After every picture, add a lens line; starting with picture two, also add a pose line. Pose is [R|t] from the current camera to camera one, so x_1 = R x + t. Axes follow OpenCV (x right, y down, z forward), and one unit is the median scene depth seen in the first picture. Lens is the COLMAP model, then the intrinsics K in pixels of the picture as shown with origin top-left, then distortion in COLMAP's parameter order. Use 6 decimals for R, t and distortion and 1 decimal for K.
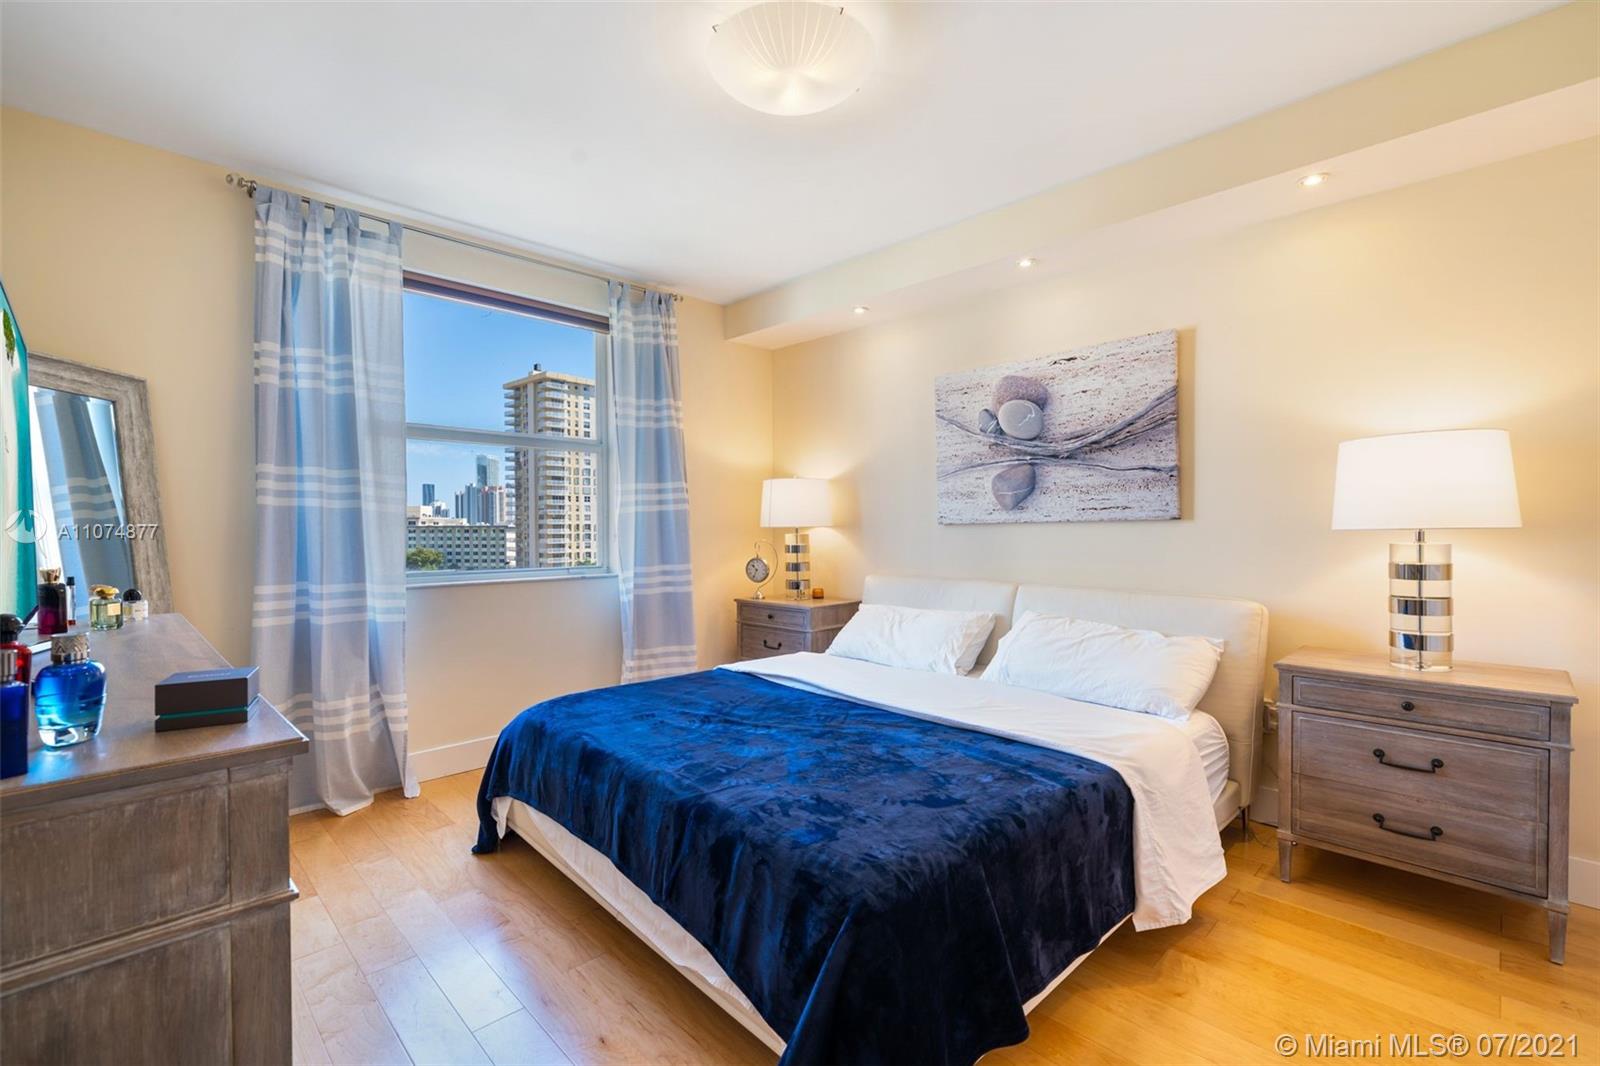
lens RADIAL K [[702.1, 0, 800.0], [0, 702.1, 533.0], [0, 0, 1]] dist [0.000852, 0.000214]
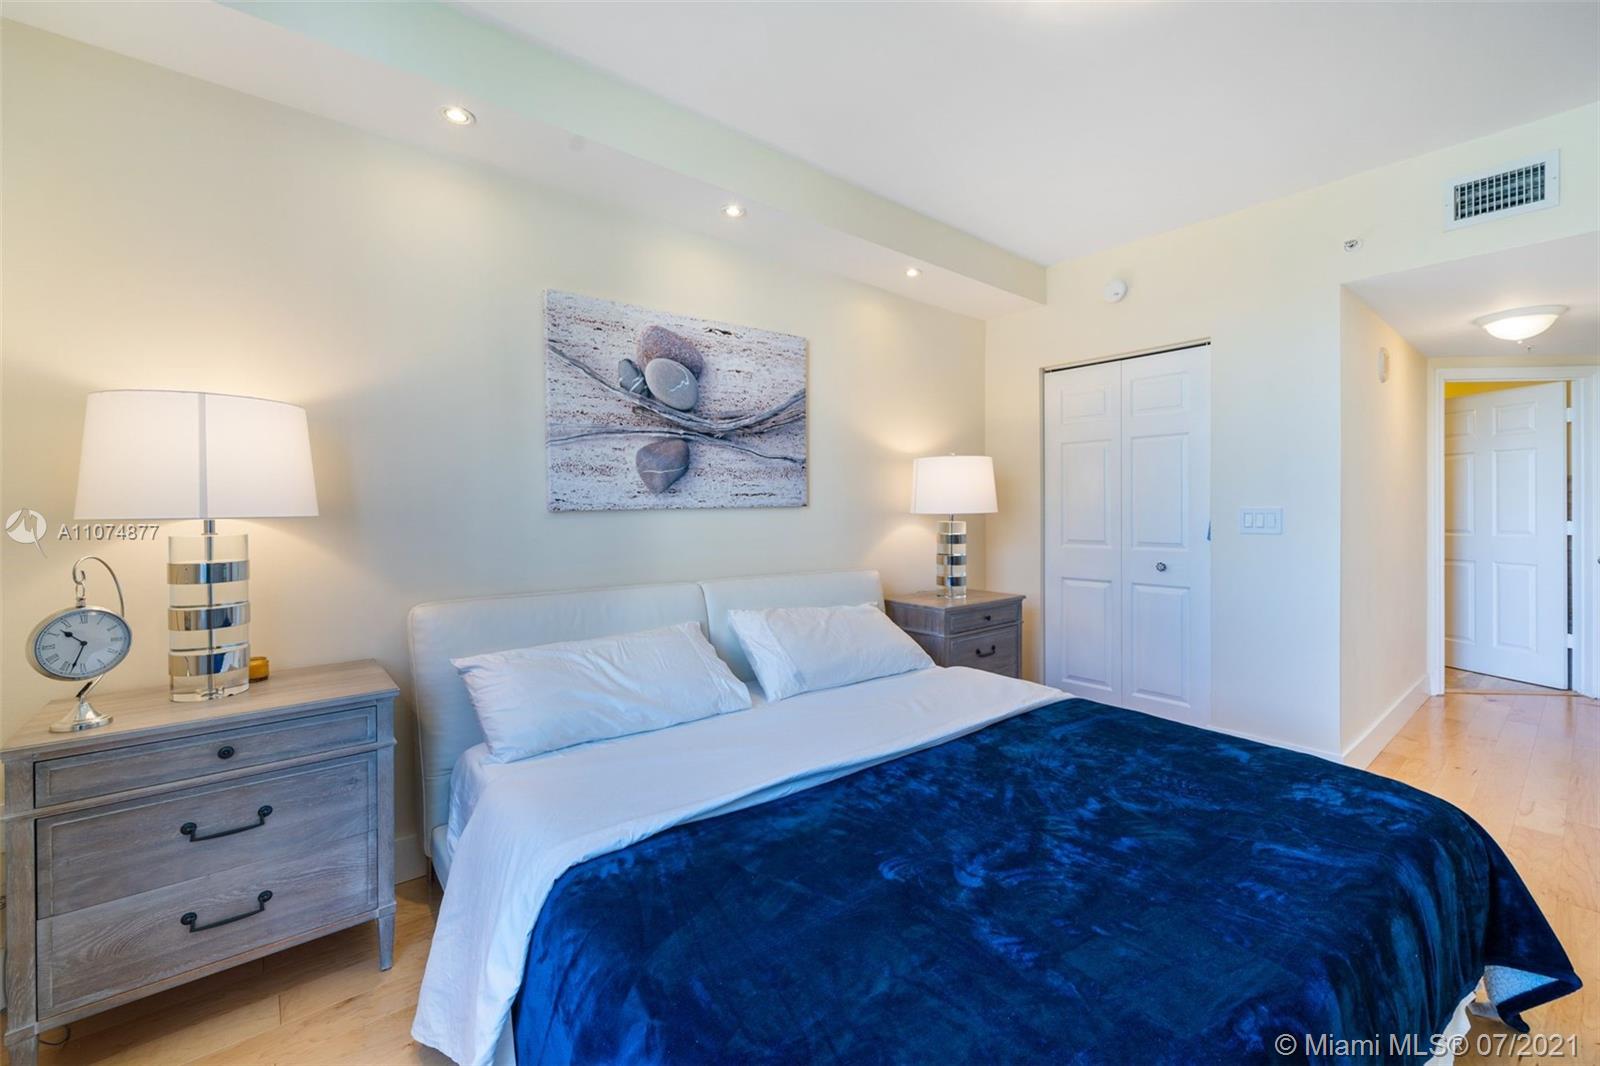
lens RADIAL K [[648.4, 0, 806.7], [0, 648.4, 510.6], [0, 0, 1]] dist [-0.000332, 0.000068]
pose [[0.089450, 0.001012, 0.995991, -0.468533], [0.014822, 0.999887, -0.002347, -0.009109], [-0.995881, 0.014973, 0.089425, 0.839209]]
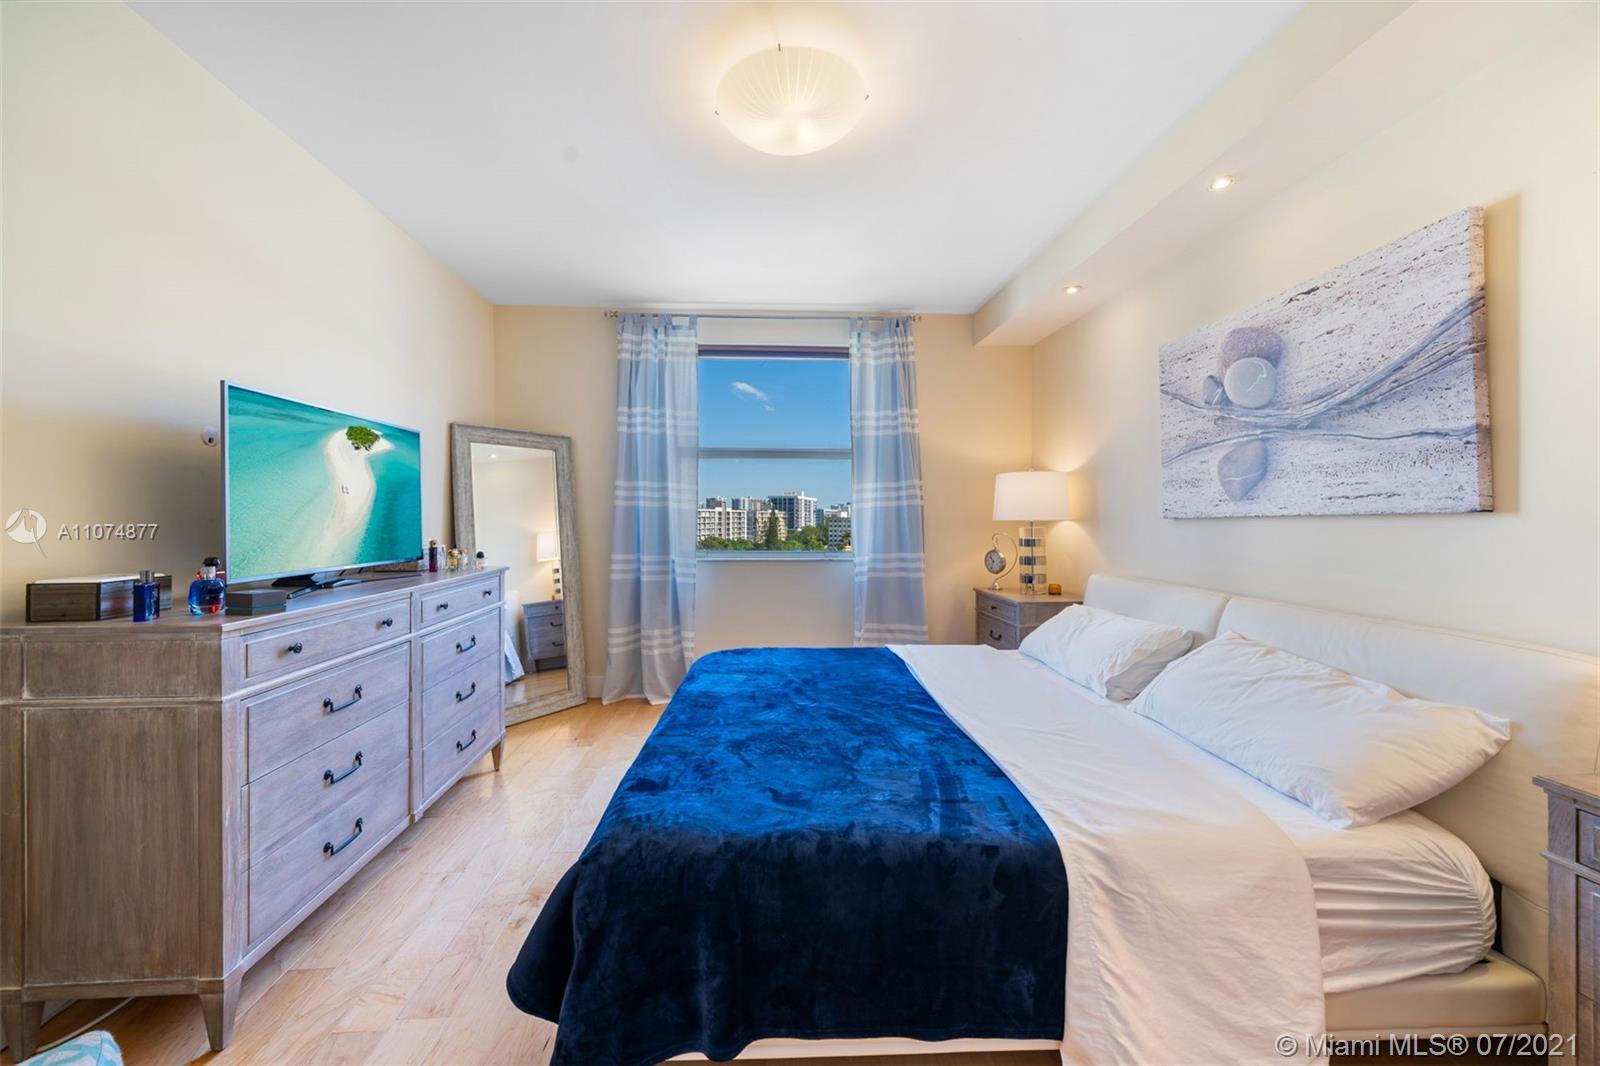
lens RADIAL K [[591.9, 0, 787.1], [0, 591.9, 516.1], [0, 0, 1]] dist [-0.002468, -0.000197]
pose [[0.747116, 0.000948, -0.664693, 0.395790], [-0.009618, 0.999910, -0.009385, -0.004920], [0.664624, 0.013404, 0.747058, 0.194912]]
